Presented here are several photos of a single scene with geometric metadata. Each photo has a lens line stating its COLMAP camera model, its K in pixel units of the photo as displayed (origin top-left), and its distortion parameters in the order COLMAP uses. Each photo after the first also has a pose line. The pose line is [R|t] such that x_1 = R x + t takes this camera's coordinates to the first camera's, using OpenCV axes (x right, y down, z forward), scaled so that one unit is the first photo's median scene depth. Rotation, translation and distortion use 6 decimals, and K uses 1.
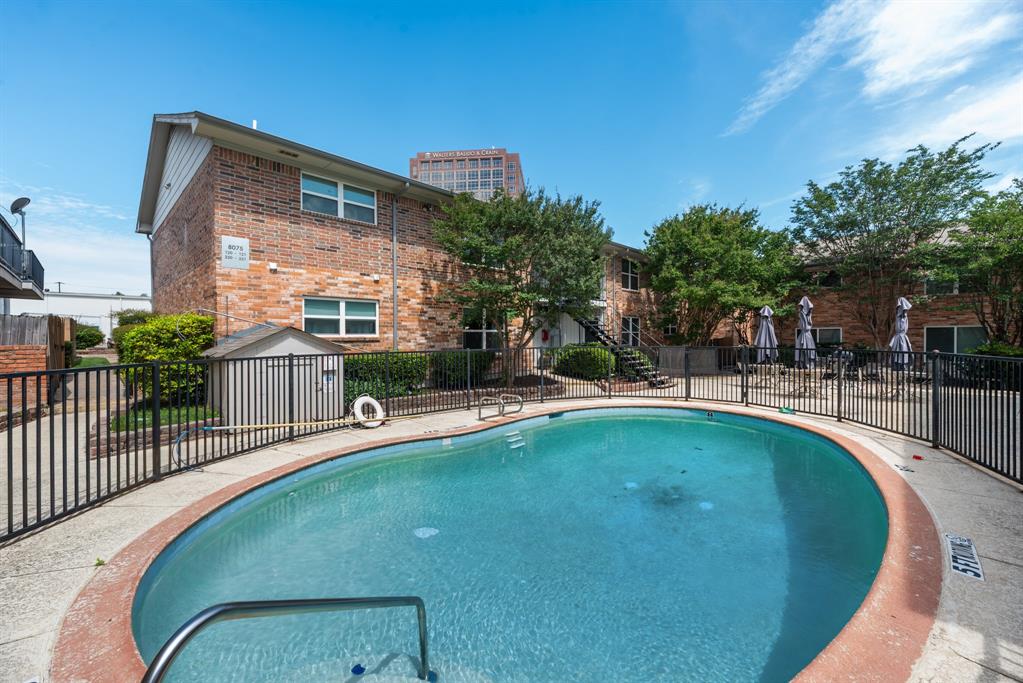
lens RADIAL K [[418.6, 0, 509.5], [0, 418.6, 337.5], [0, 0, 1]] dist [-0.002010, -0.000342]
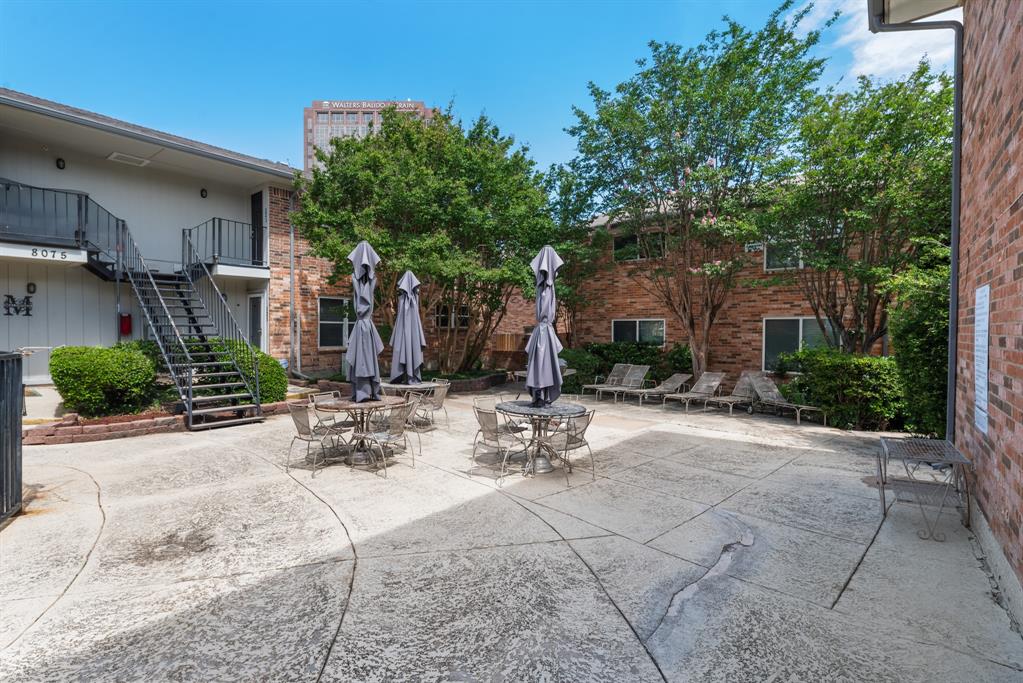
lens RADIAL K [[473.2, 0, 515.4], [0, 473.2, 347.0], [0, 0, 1]] dist [-0.000694, -0.000330]
pose [[0.995334, 0.007870, 0.096170, 0.772206], [-0.010742, 0.999511, 0.029380, 0.003026], [-0.095892, -0.030276, 0.994931, 0.415218]]
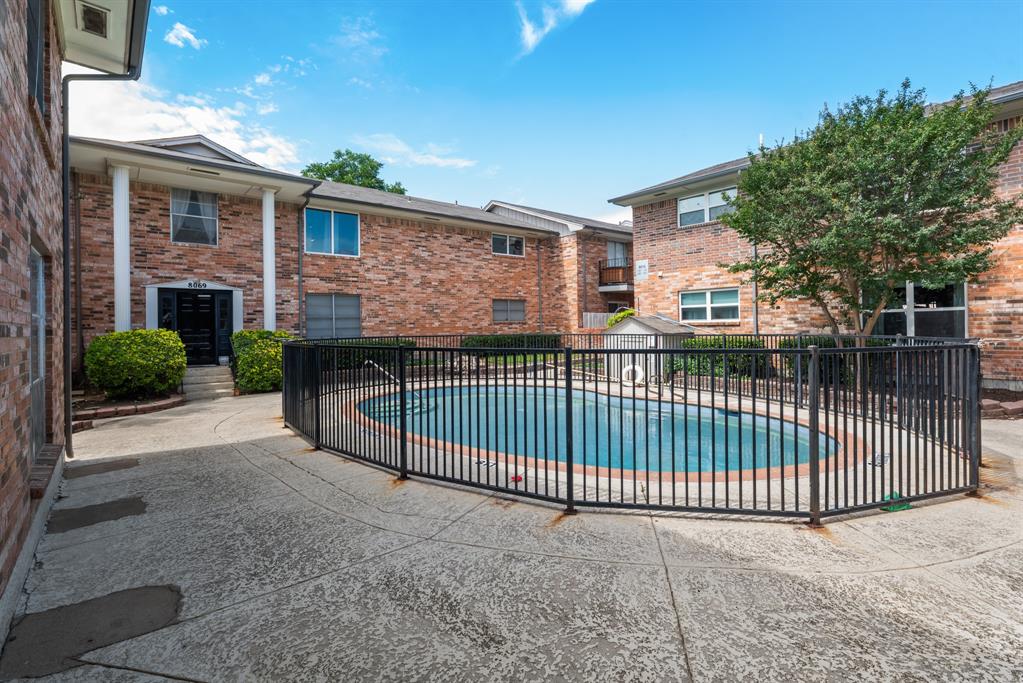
lens RADIAL K [[473.2, 0, 513.6], [0, 473.2, 331.2], [0, 0, 1]] dist [-0.000694, -0.000330]
pose [[-0.108593, 0.016589, -0.993948, 0.979186], [0.012896, 0.999800, 0.015277, -0.002413], [0.994003, -0.011159, -0.108785, 0.580768]]
